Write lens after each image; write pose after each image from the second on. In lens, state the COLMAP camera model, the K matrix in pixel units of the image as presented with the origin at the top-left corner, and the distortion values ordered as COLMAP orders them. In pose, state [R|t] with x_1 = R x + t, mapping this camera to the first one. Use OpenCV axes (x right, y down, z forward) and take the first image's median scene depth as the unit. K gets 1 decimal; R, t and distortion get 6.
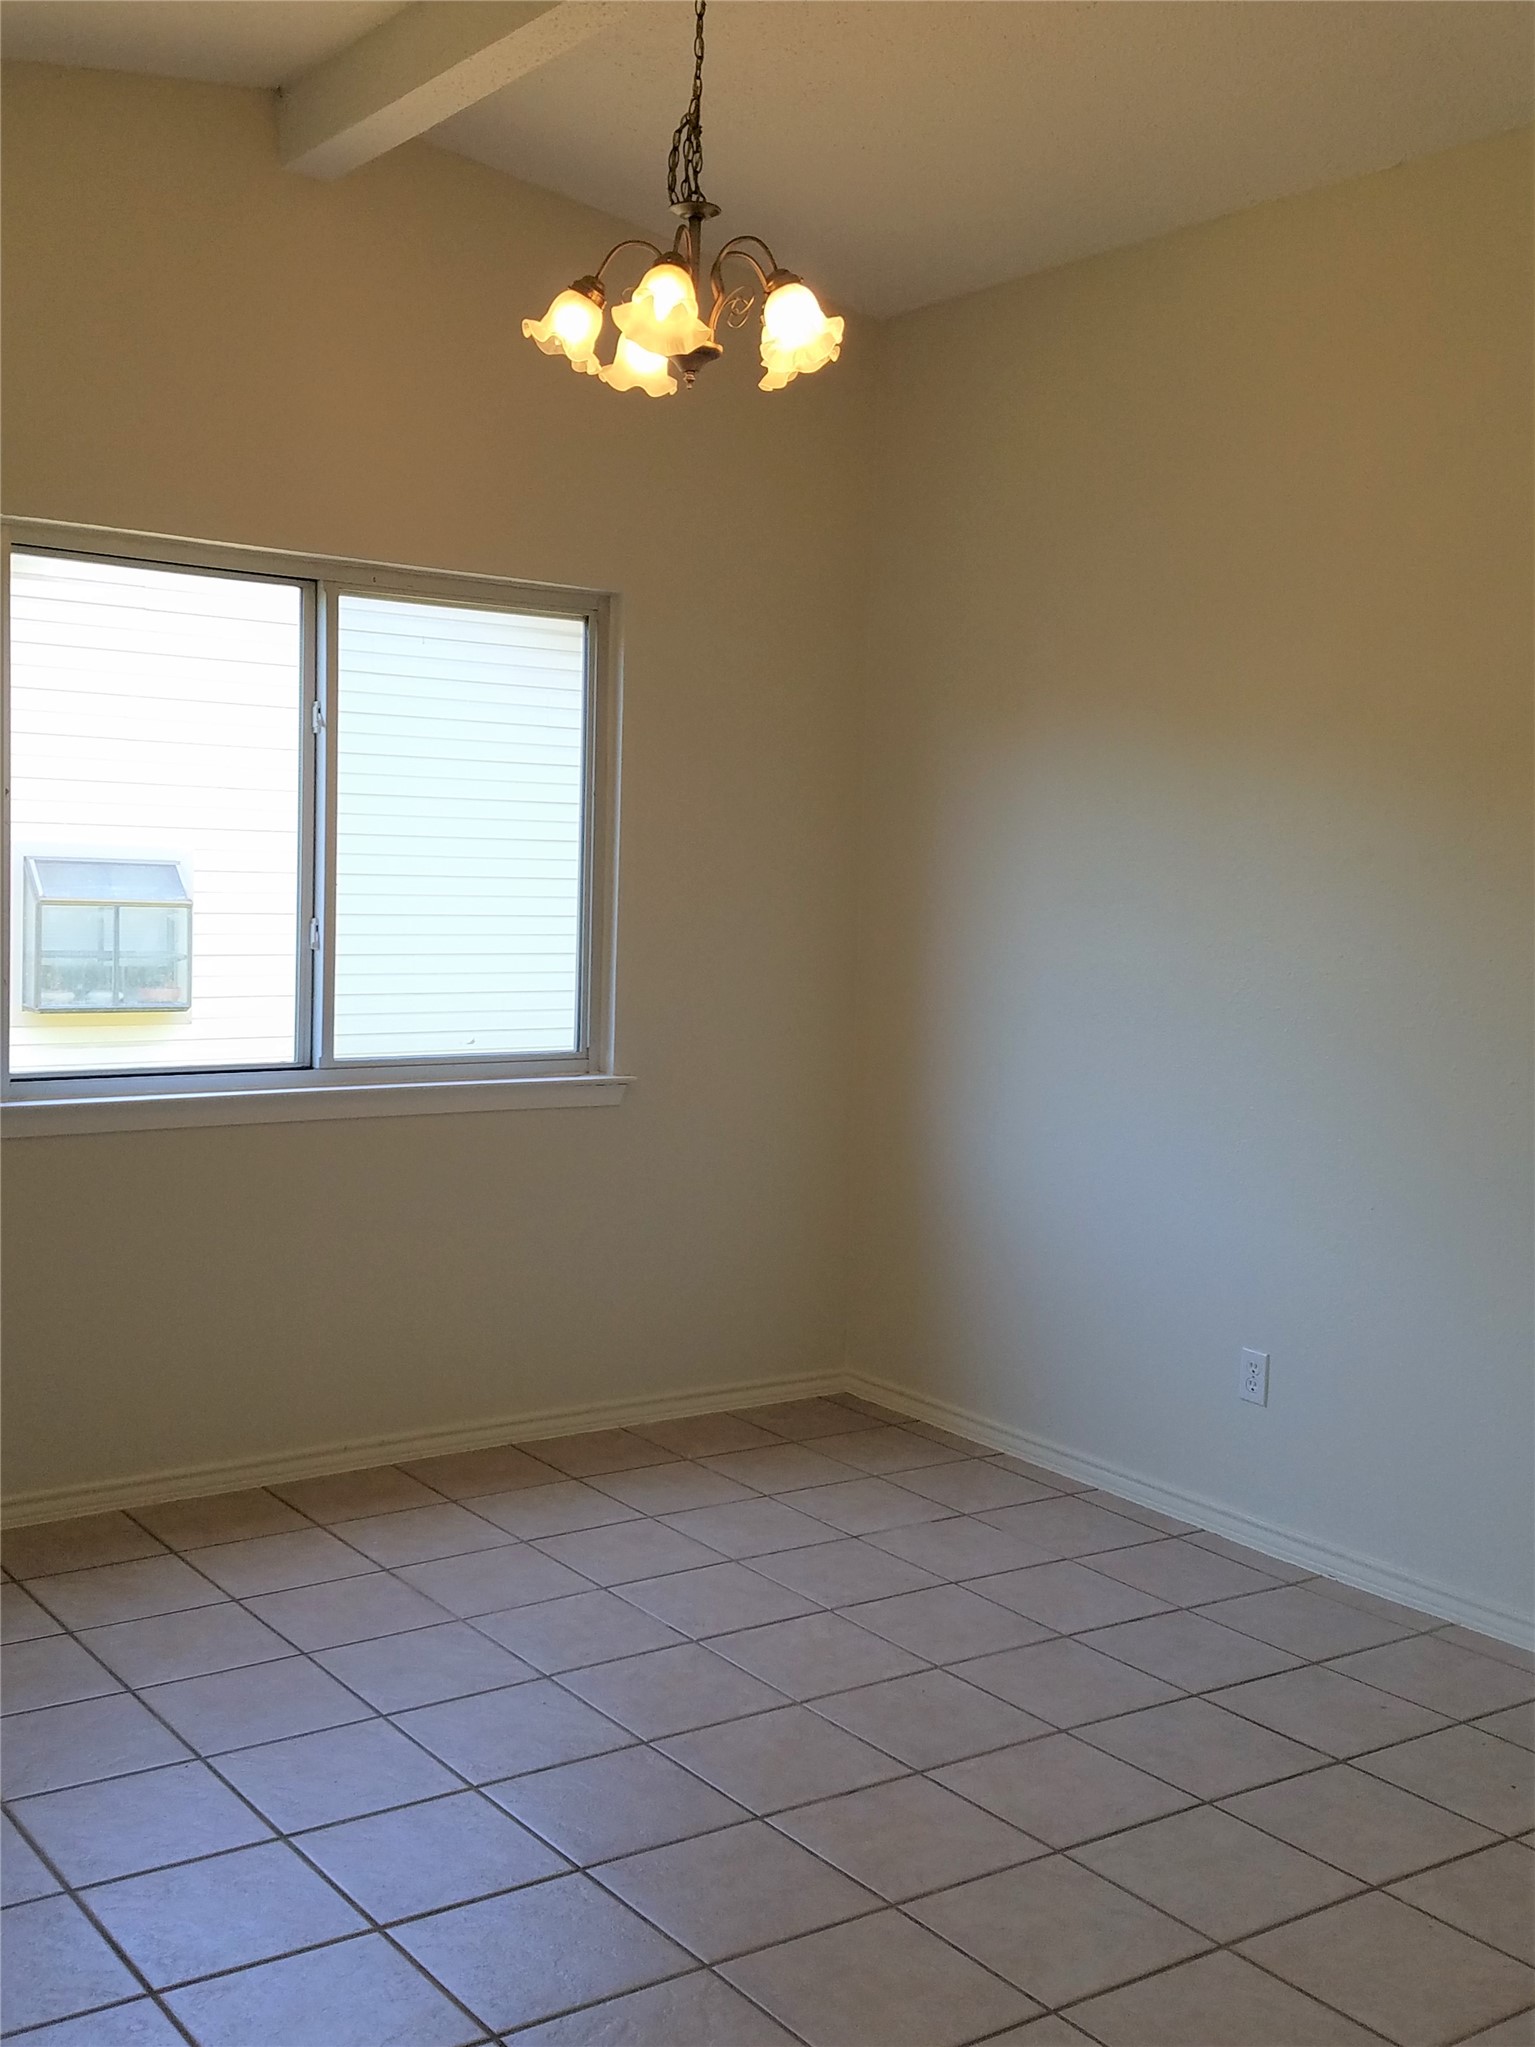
lens RADIAL K [[2165.5, 0, 767.5], [0, 2165.5, 1023.5], [0, 0, 1]] dist [0.230774, -0.519522]
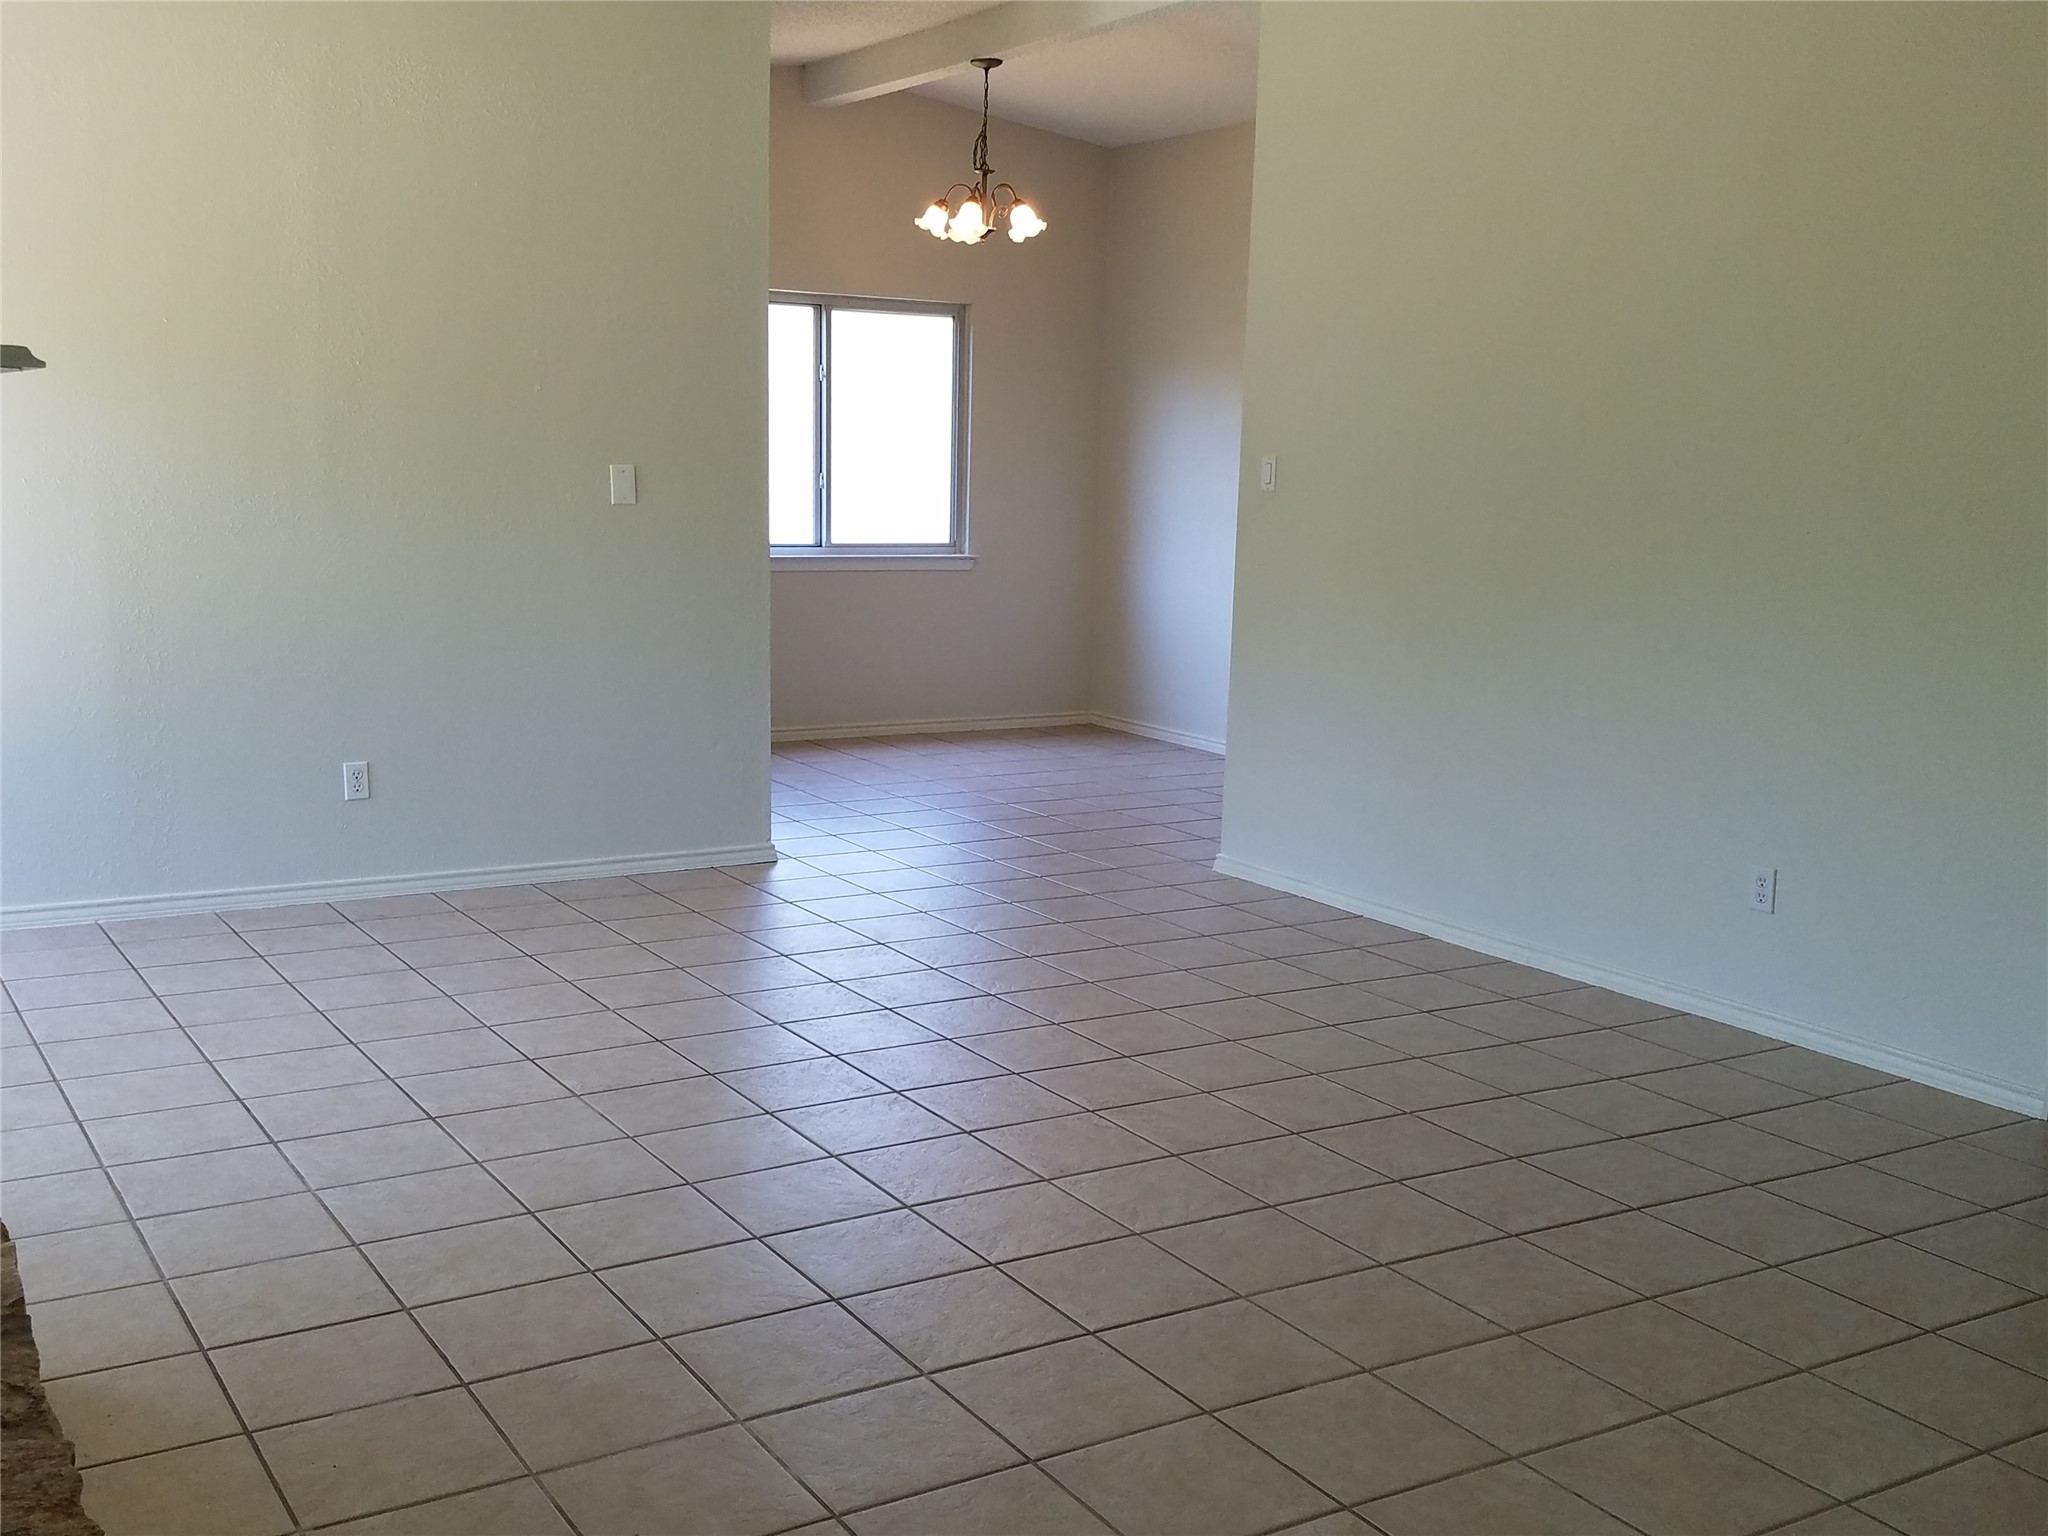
lens RADIAL K [[2166.5, 0, 1002.6], [0, 2166.5, 833.5], [0, 0, 1]] dist [0.230774, -0.519522]
pose [[0.995859, 0.008561, -0.090510, 0.152043], [0.000494, 0.995032, 0.099553, 0.085266], [0.090912, -0.099186, 0.990907, -1.057254]]
